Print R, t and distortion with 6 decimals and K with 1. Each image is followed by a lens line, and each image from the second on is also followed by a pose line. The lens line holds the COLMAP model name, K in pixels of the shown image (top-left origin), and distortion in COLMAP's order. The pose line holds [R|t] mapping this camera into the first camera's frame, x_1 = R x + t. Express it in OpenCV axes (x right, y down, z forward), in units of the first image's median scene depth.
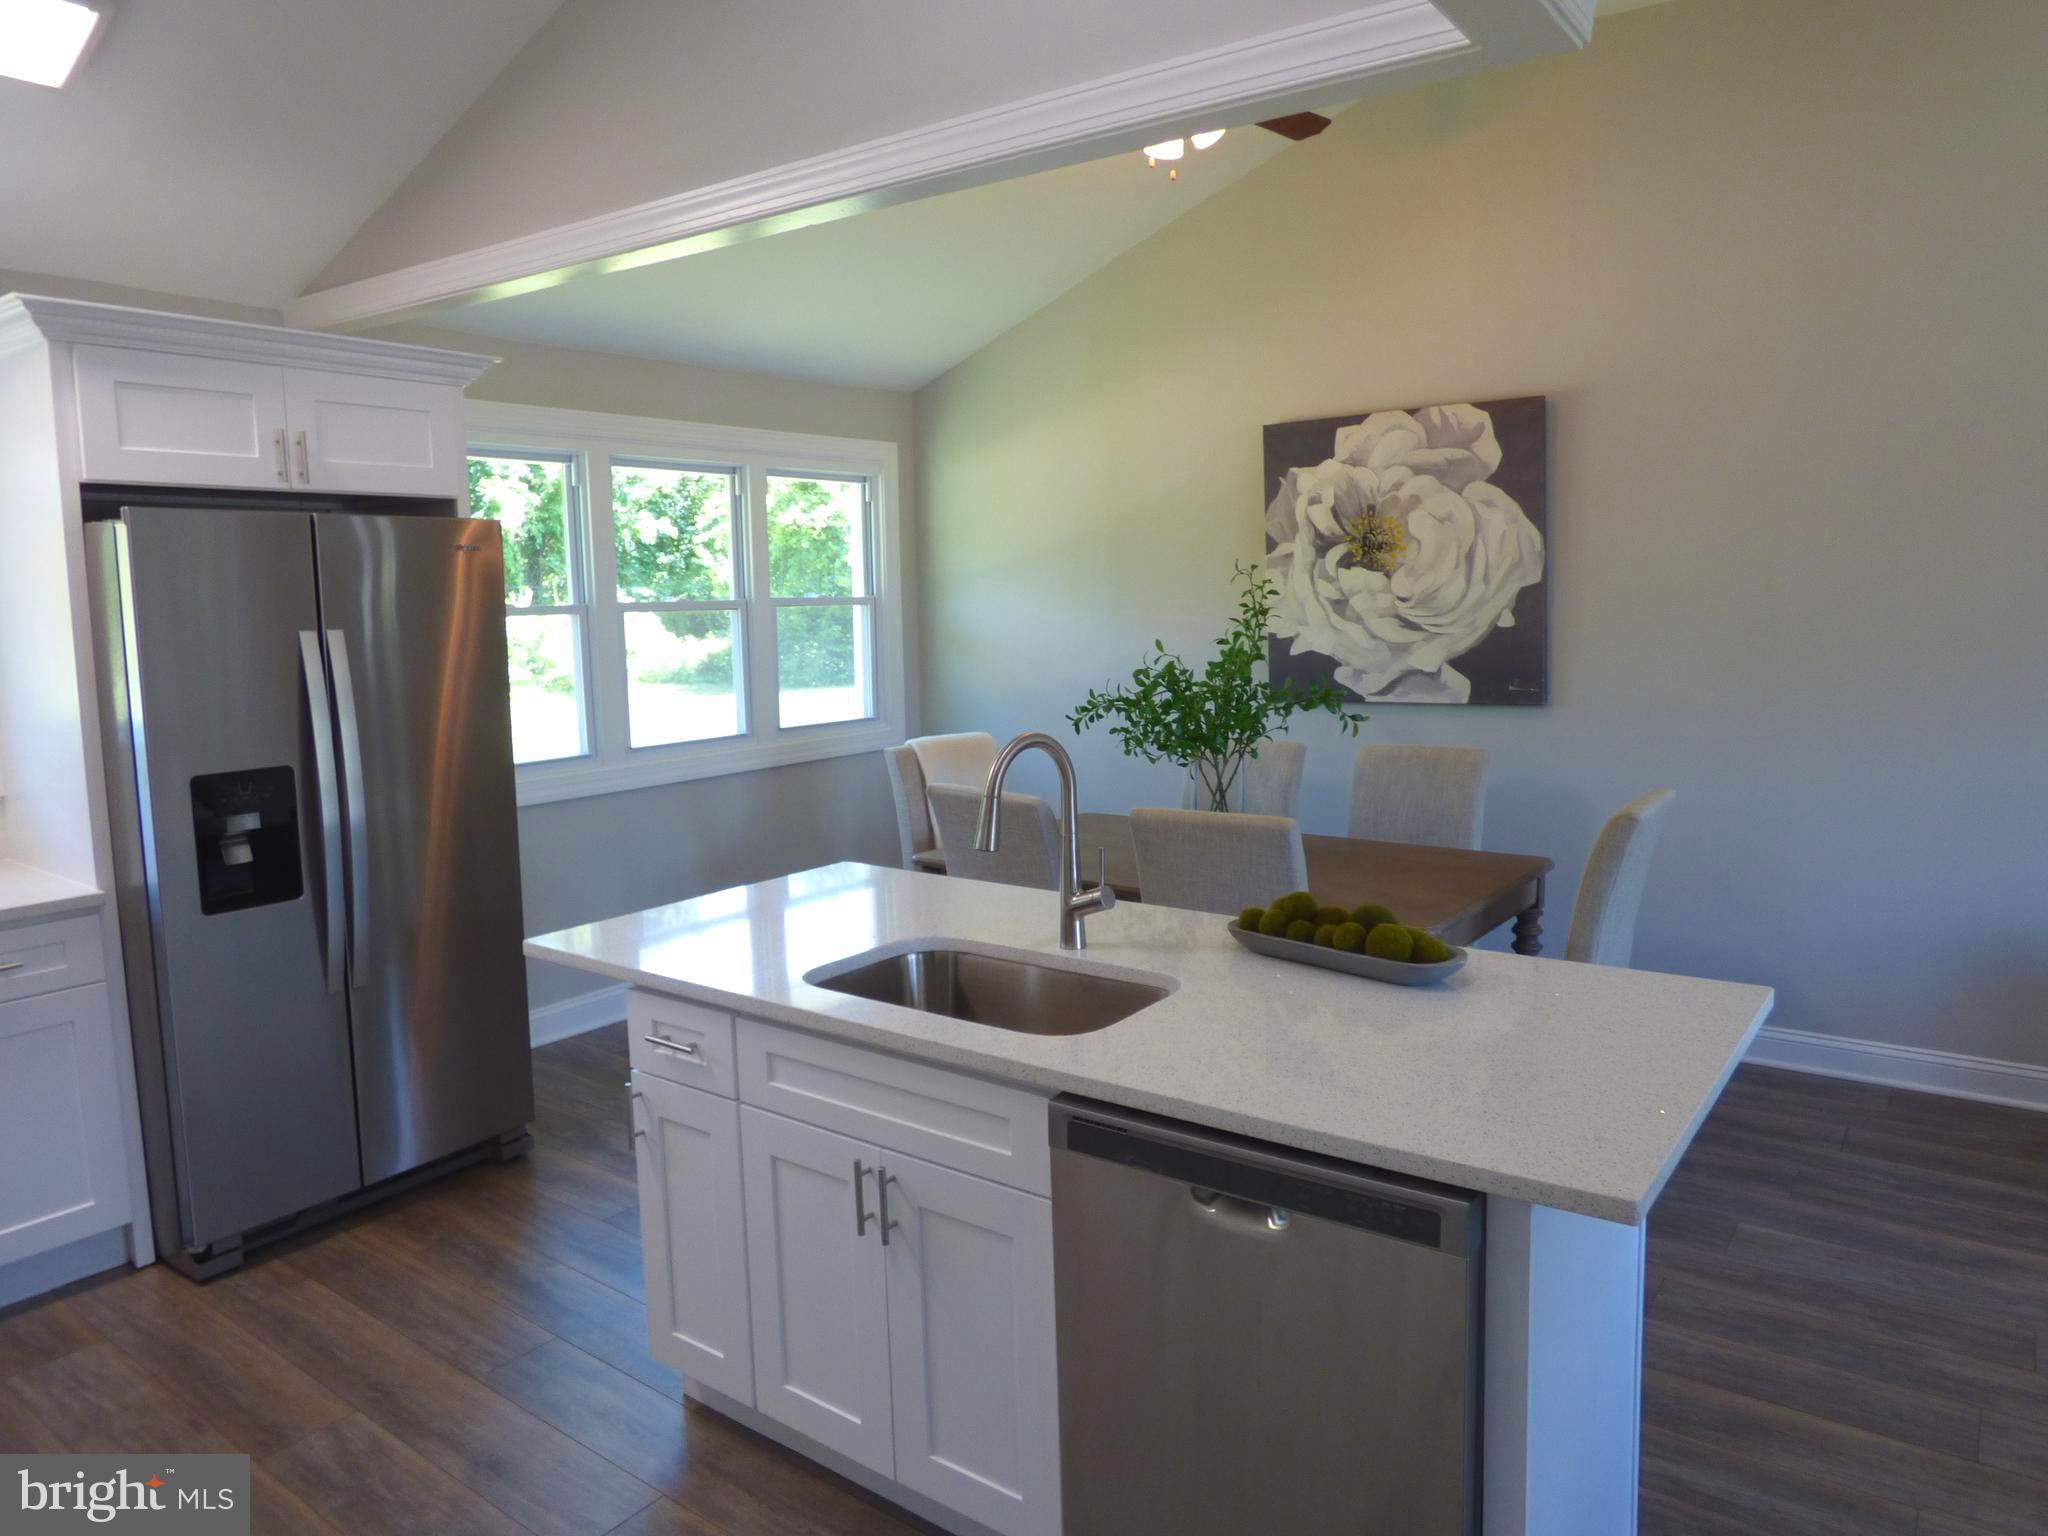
lens RADIAL K [[1361.2, 0, 1006.4], [0, 1361.2, 772.7], [0, 0, 1]] dist [-0.007226, -0.021307]
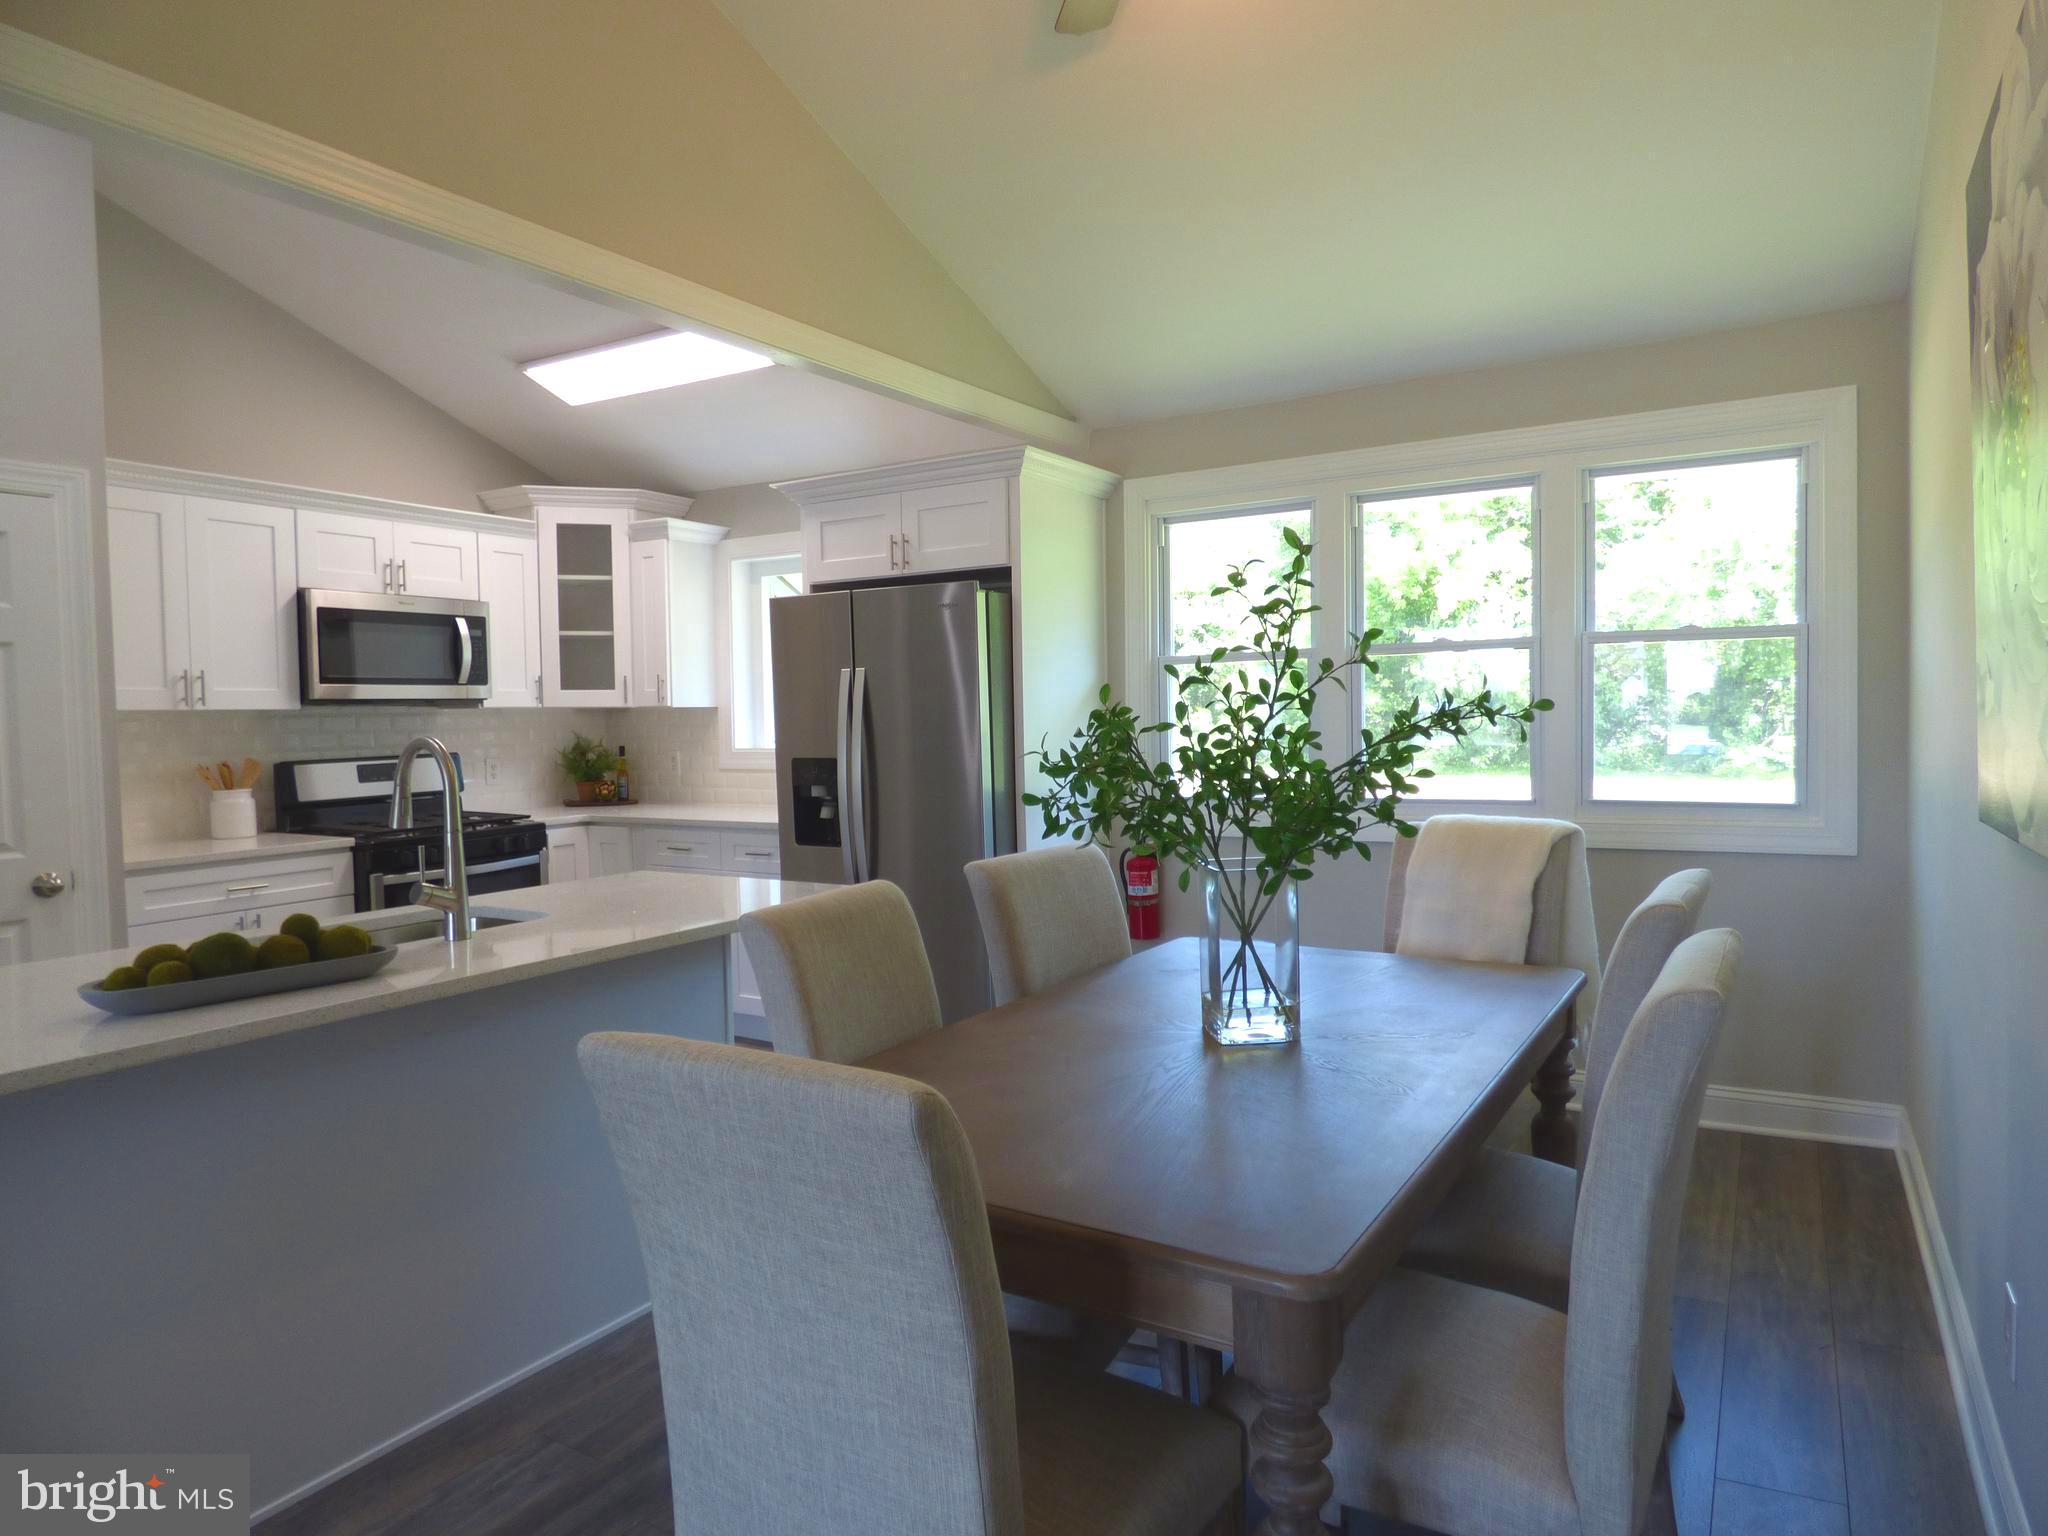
lens RADIAL K [[1238.4, 0, 1029.0], [0, 1238.4, 766.6], [0, 0, 1]] dist [-0.006972, -0.003569]
pose [[0.105593, 0.060531, -0.992565, 0.582989], [-0.114036, 0.992298, 0.048383, -0.058564], [0.987849, 0.108079, 0.111682, 0.710629]]
